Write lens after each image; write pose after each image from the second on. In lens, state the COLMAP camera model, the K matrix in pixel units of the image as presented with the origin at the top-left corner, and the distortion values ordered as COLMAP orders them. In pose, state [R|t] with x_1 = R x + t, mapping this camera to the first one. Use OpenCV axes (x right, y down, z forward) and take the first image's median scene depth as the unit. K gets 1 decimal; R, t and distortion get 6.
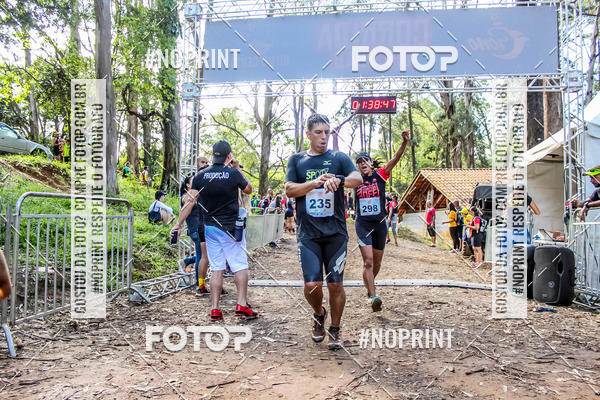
lens RADIAL K [[529.4, 0, 294.5], [0, 529.4, 203.4], [0, 0, 1]] dist [-0.154379, 0.173571]
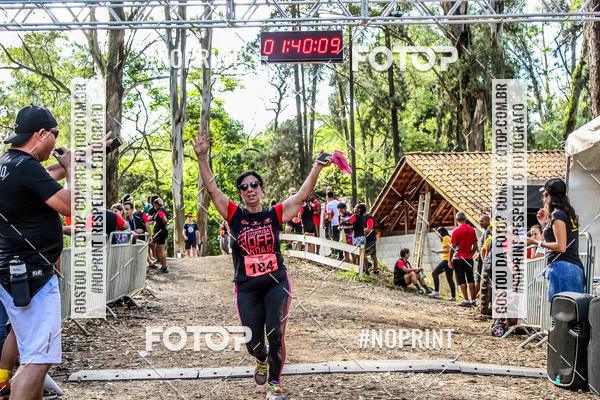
lens RADIAL K [[904.5, 0, 278.0], [0, 904.5, 198.6], [0, 0, 1]] dist [-0.000980, 0.023830]
pose [[0.992334, -0.011744, 0.123023, -0.004762], [0.016364, 0.999196, -0.036609, 0.012594], [-0.122494, 0.038342, 0.991728, 0.105345]]
